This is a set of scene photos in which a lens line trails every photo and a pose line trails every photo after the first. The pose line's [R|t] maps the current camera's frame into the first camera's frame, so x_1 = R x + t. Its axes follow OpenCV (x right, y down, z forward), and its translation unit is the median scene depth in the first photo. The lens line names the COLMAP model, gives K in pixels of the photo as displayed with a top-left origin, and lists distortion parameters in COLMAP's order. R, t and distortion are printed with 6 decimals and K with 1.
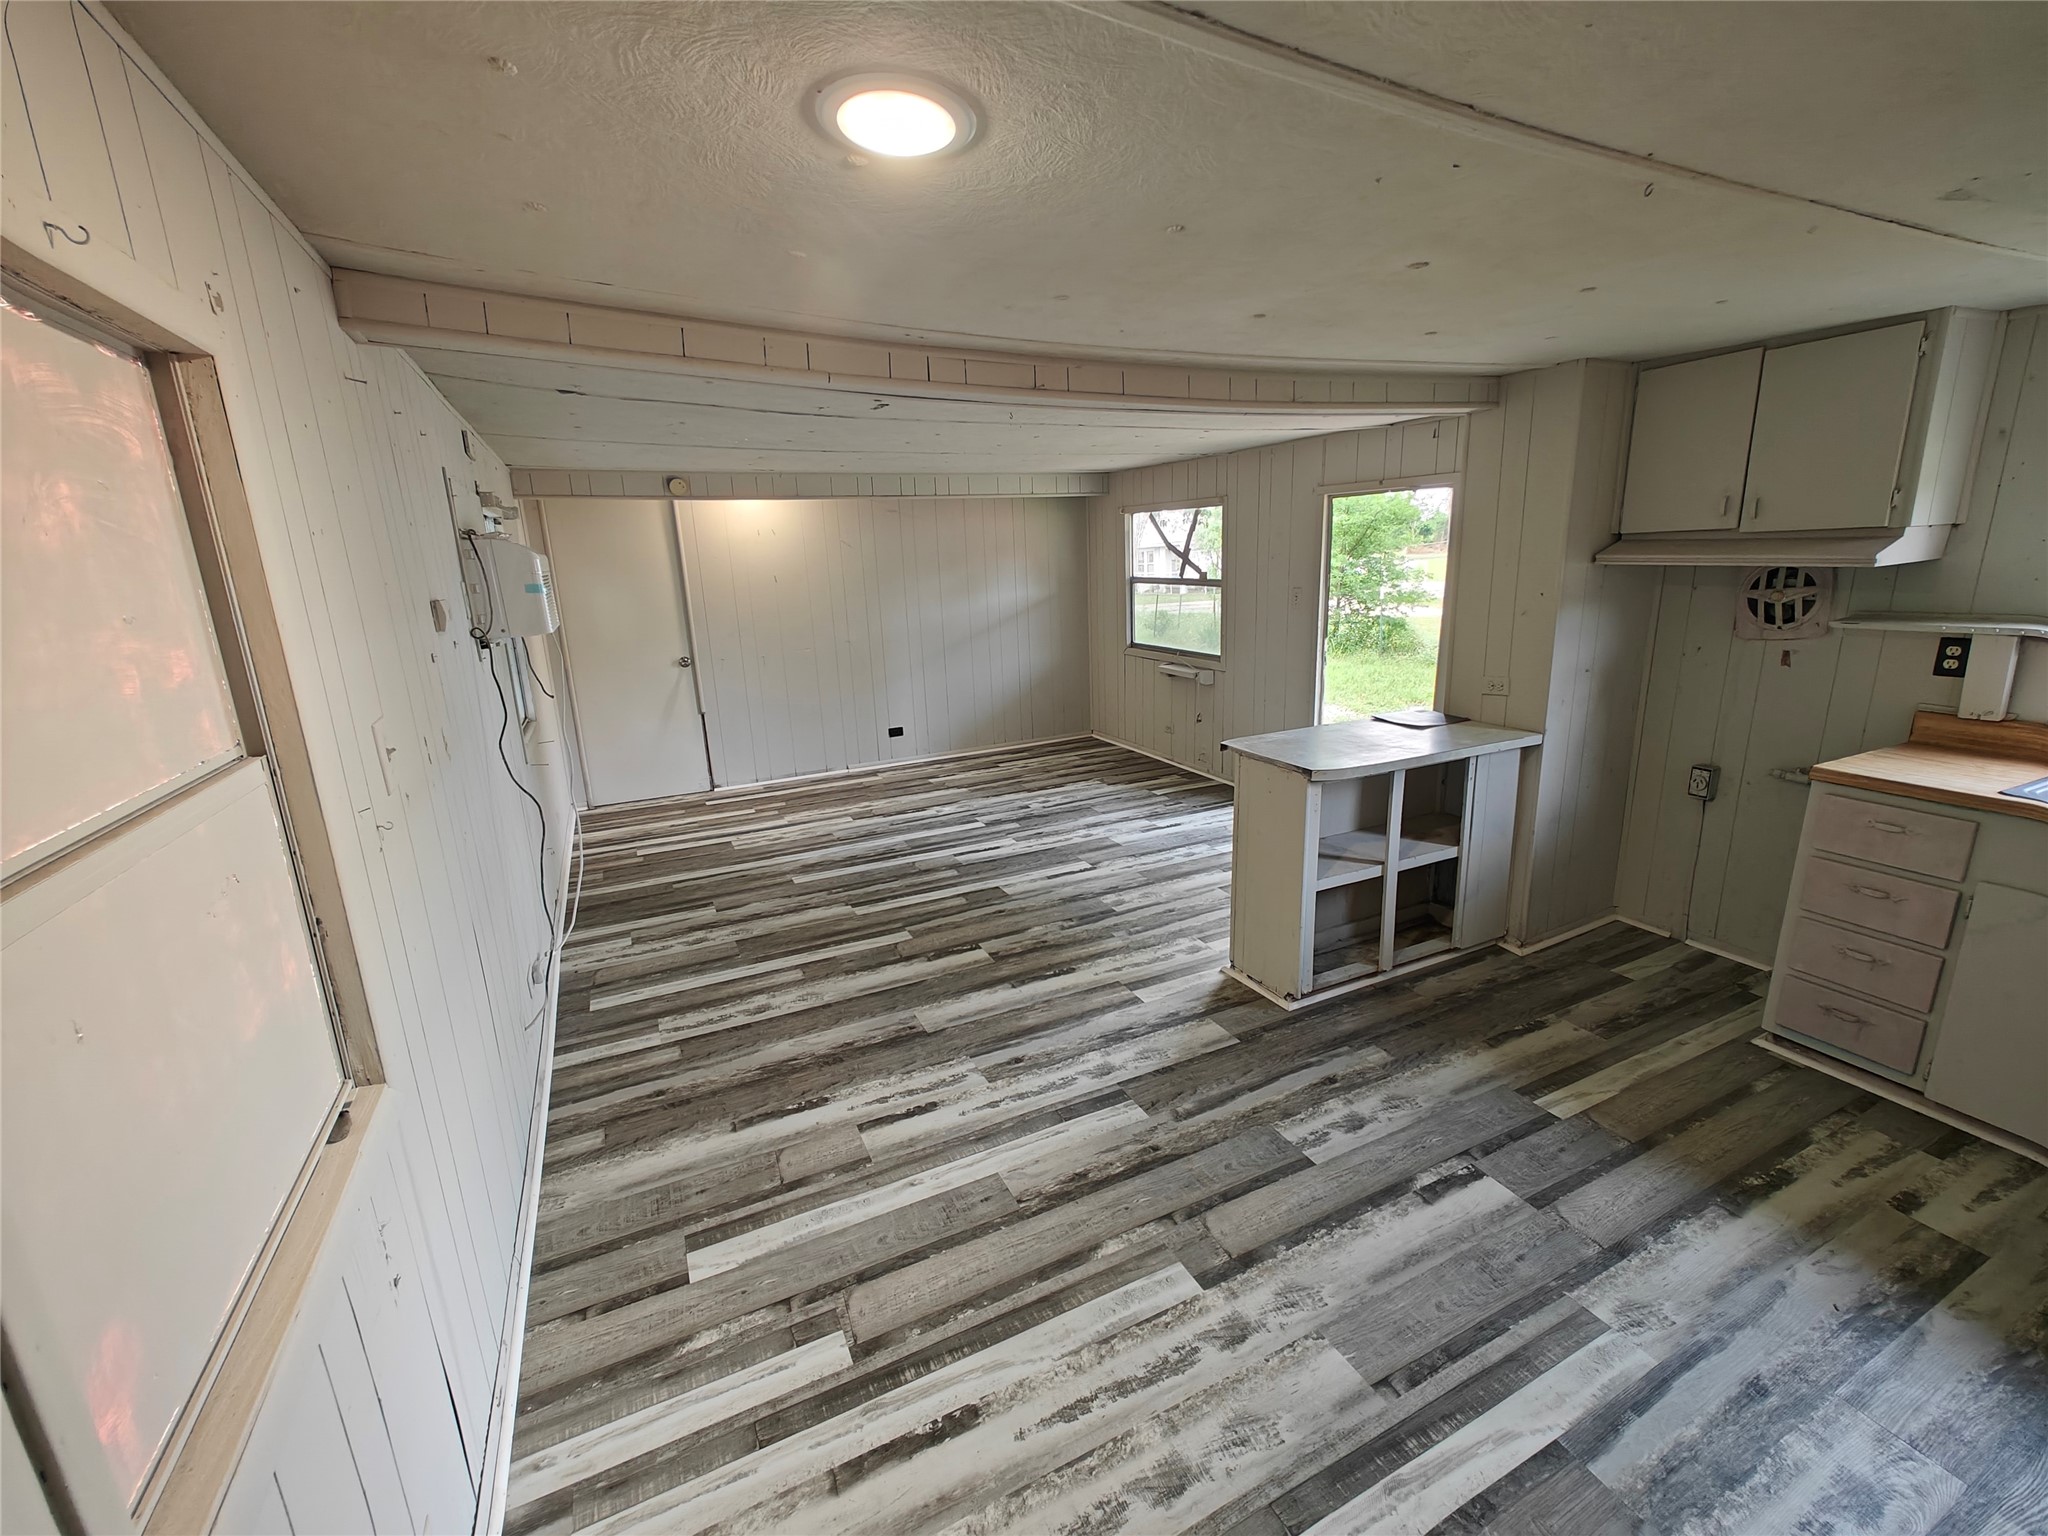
lens RADIAL K [[852.5, 0, 1028.1], [0, 852.5, 765.2], [0, 0, 1]] dist [-0.003669, 0.000795]
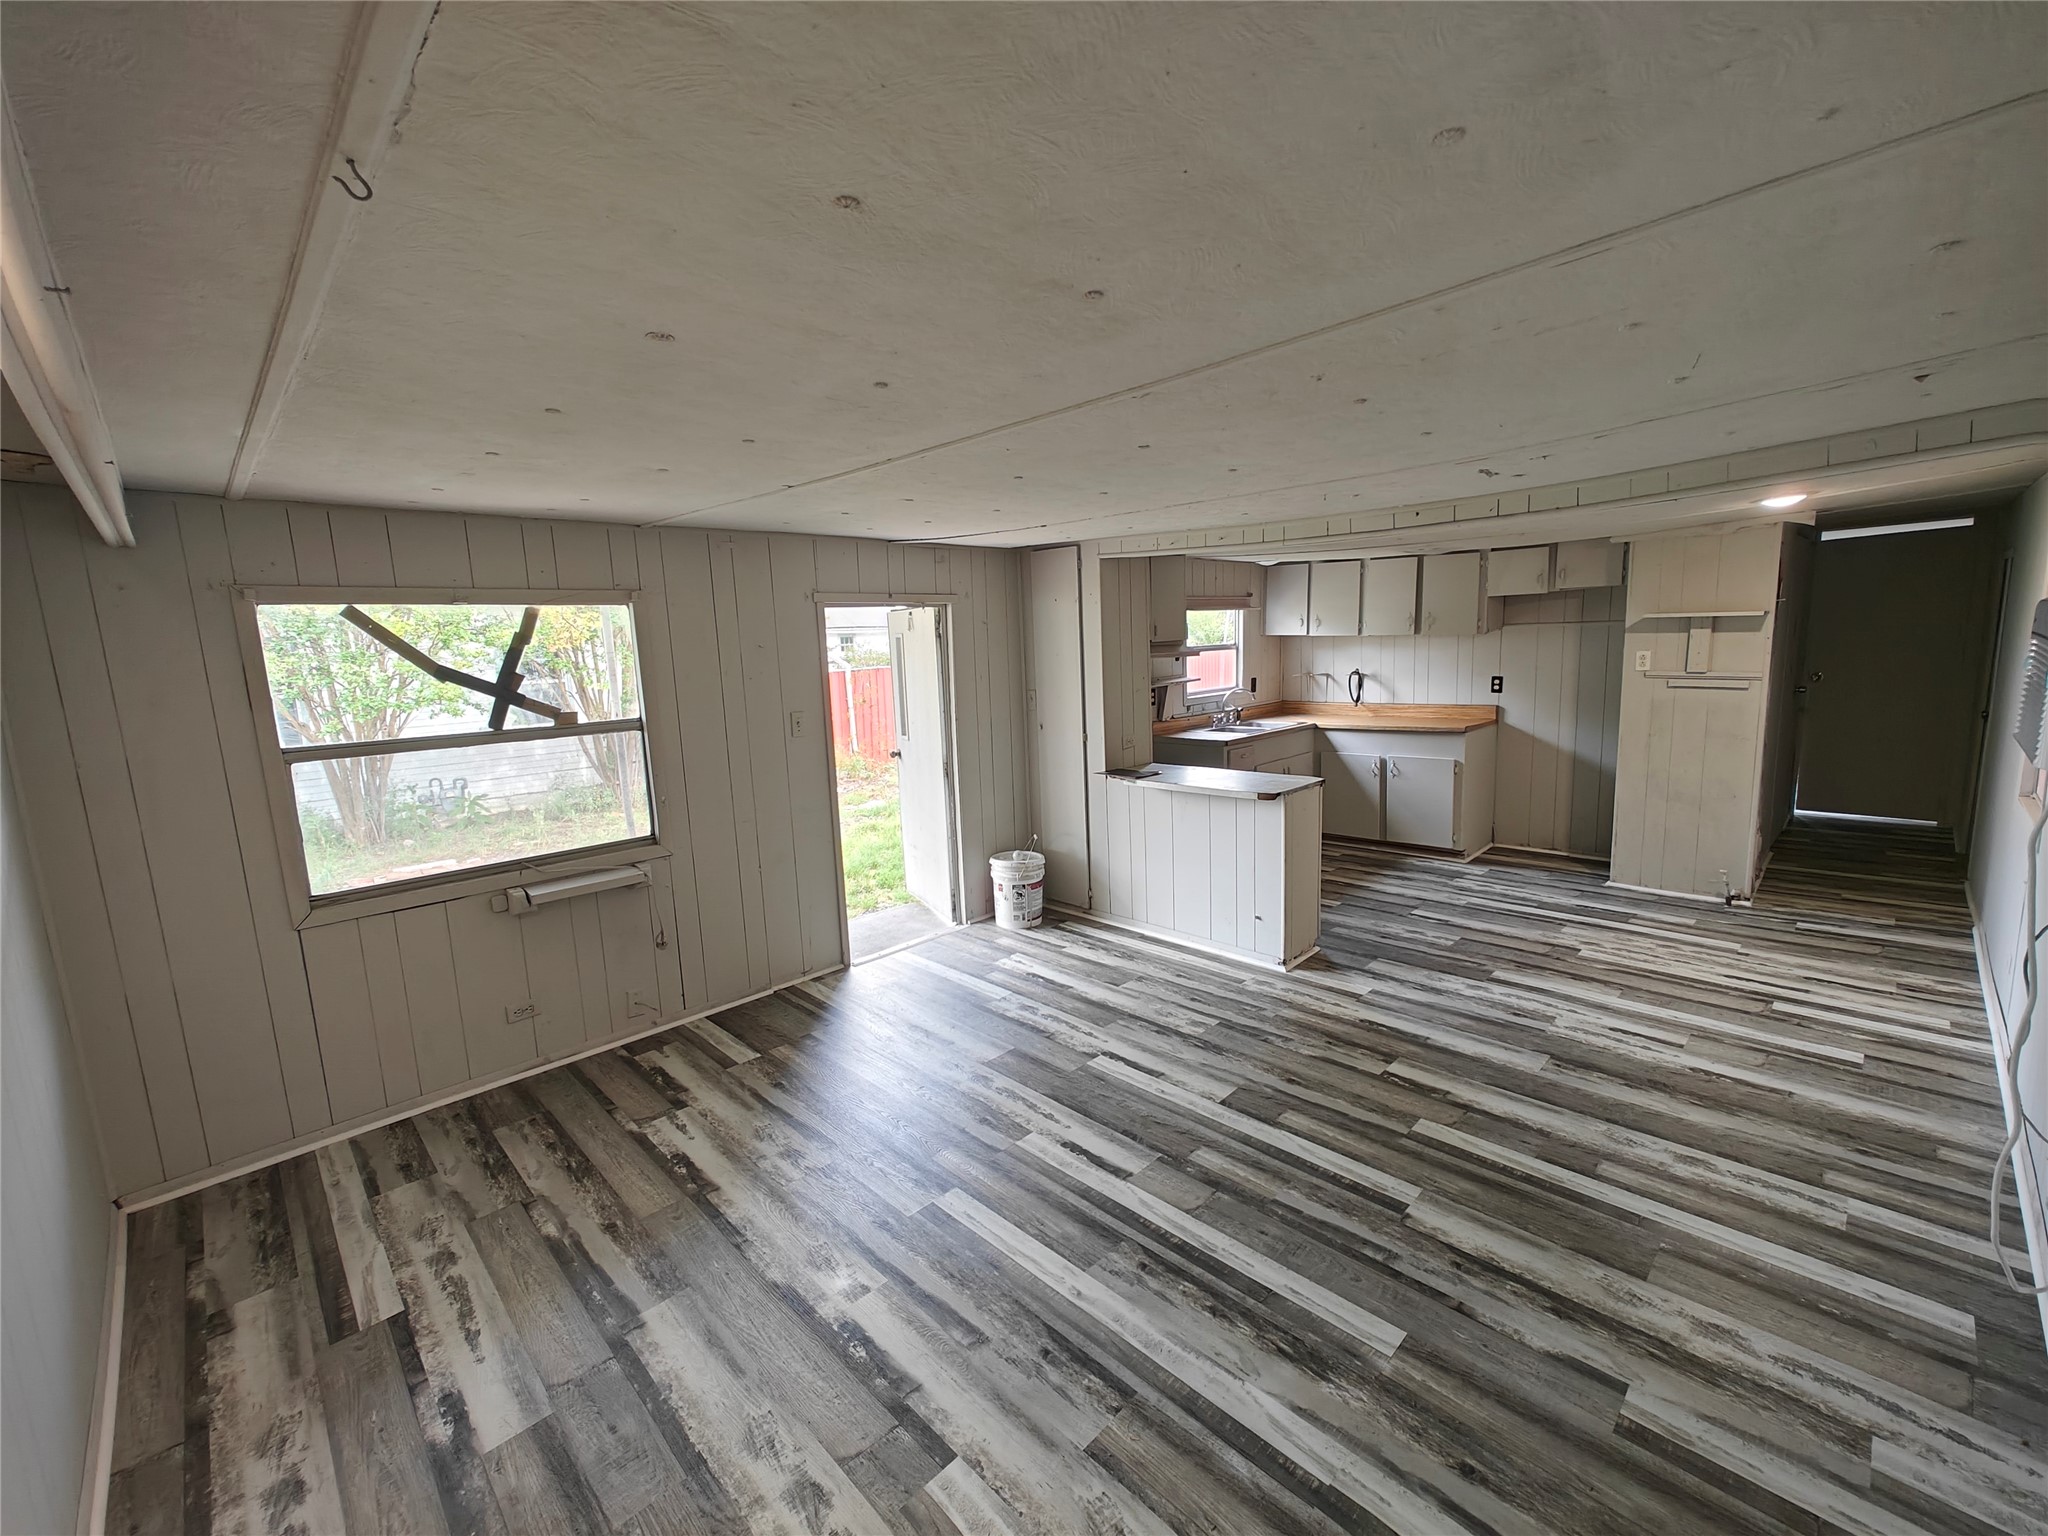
lens RADIAL K [[852.5, 0, 1033.7], [0, 852.5, 763.5], [0, 0, 1]] dist [-0.003669, 0.000795]
pose [[-0.318409, -0.094422, 0.943239, -0.694805], [0.279241, 0.941534, 0.188514, -0.332669], [-0.905892, 0.323416, -0.273427, 1.368959]]
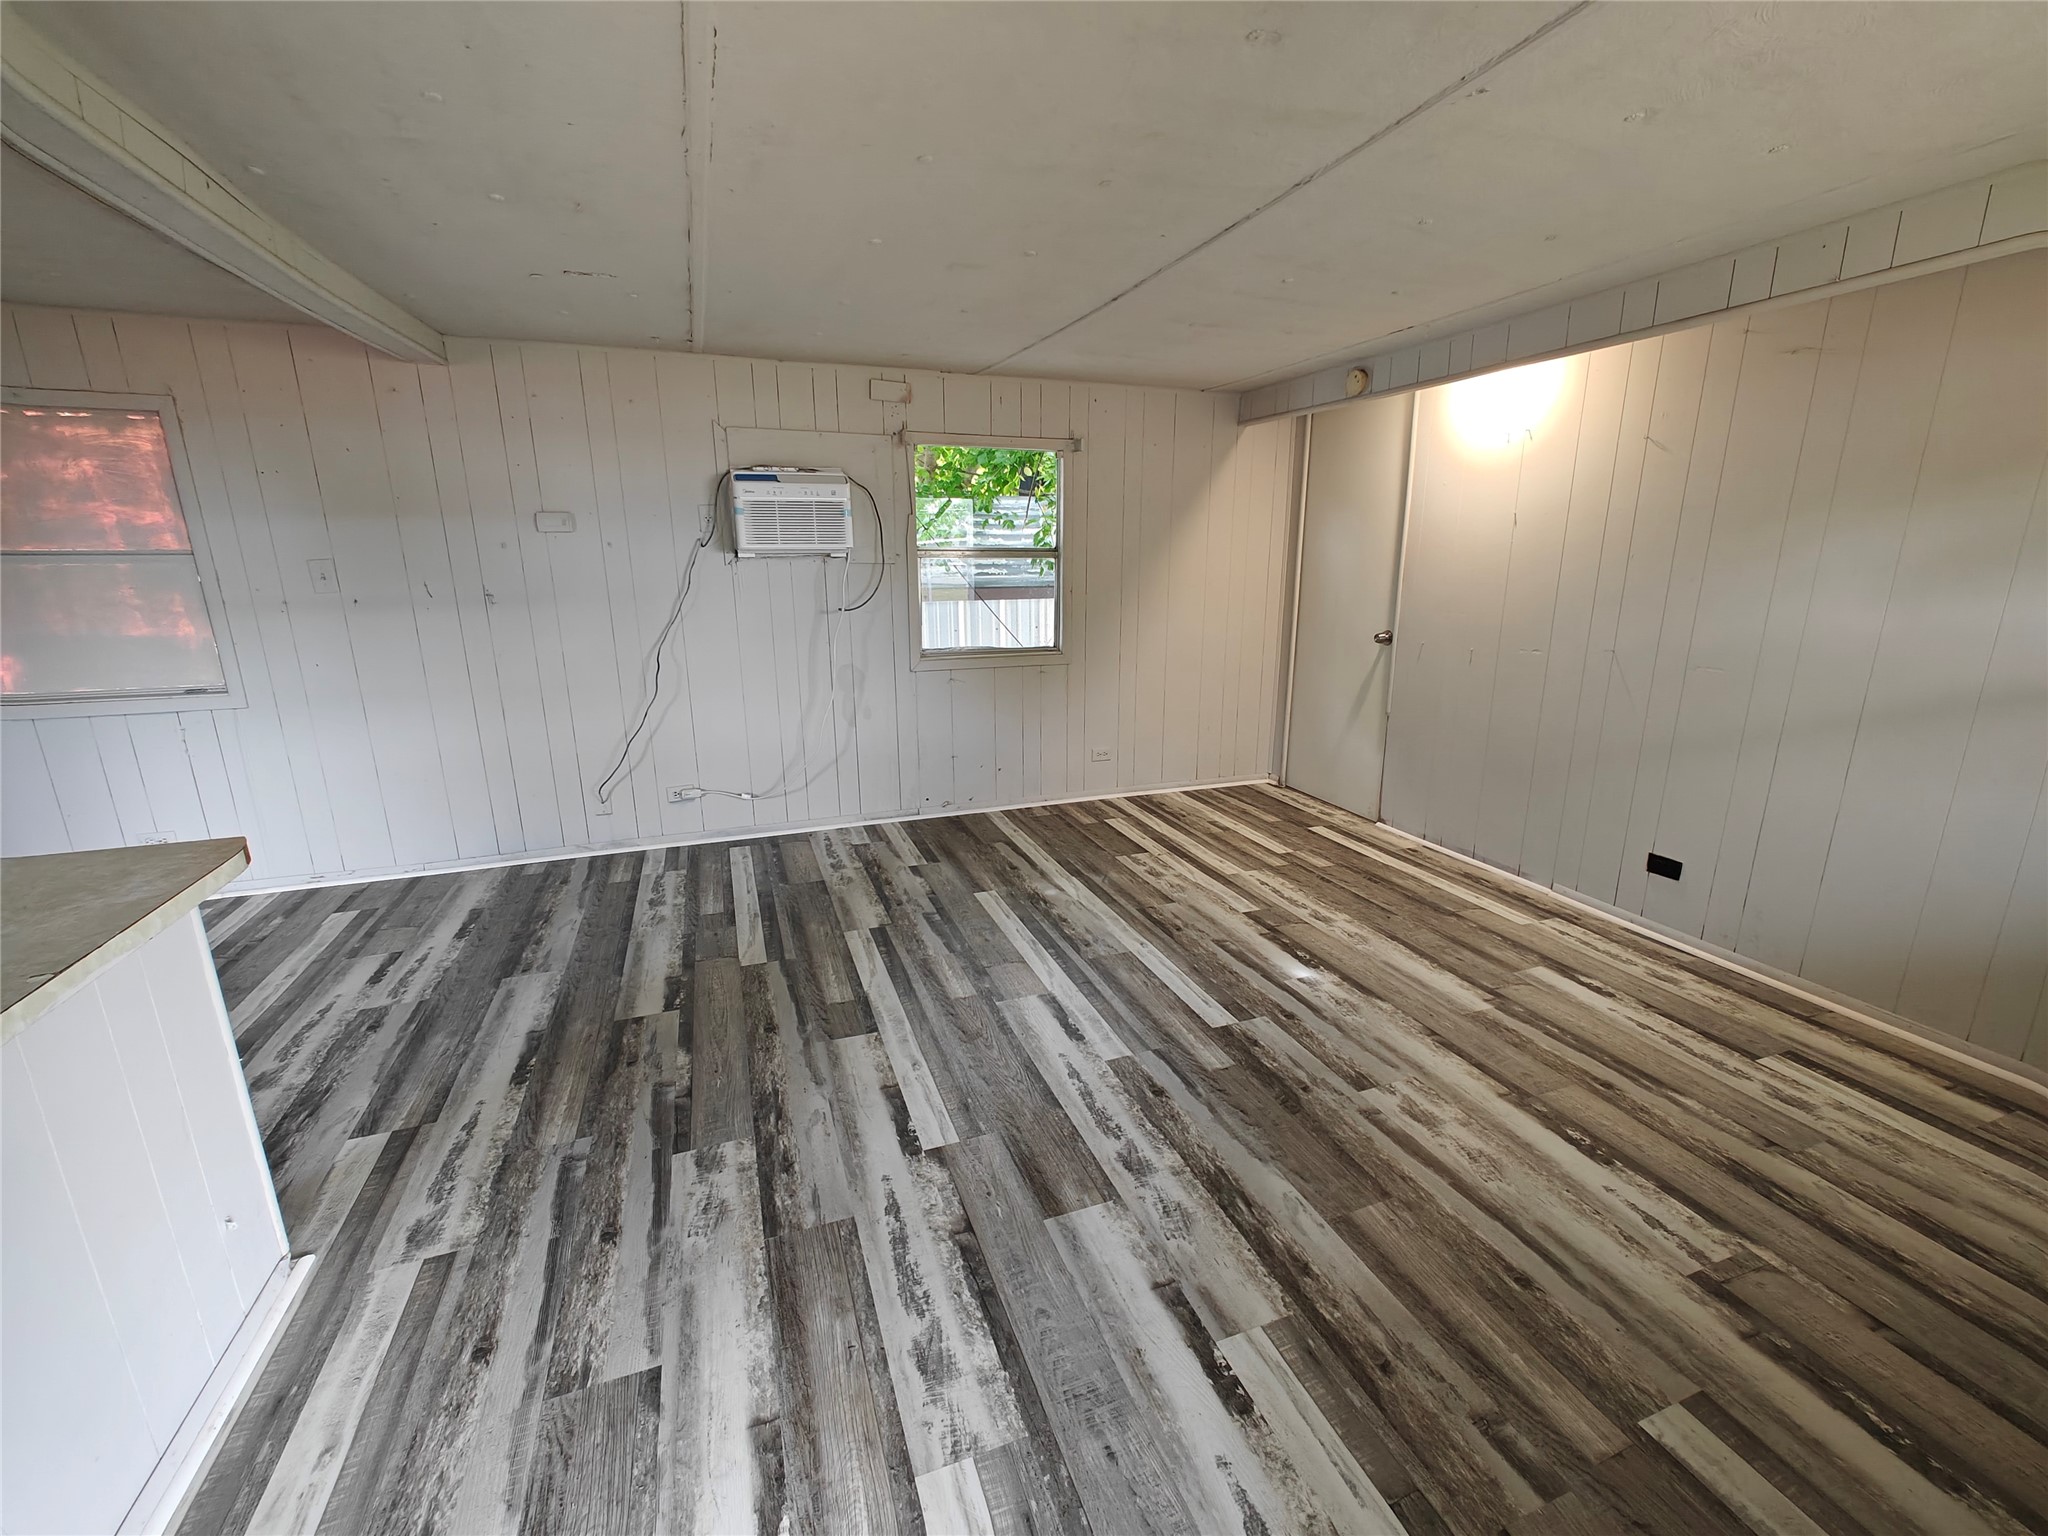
lens RADIAL K [[852.5, 0, 1027.5], [0, 852.5, 773.3], [0, 0, 1]] dist [-0.003669, 0.000795]
pose [[-0.098005, 0.284344, -0.953700, 0.512609], [-0.233721, 0.924934, 0.299786, -0.246455], [0.967352, 0.252280, -0.024190, 1.177828]]
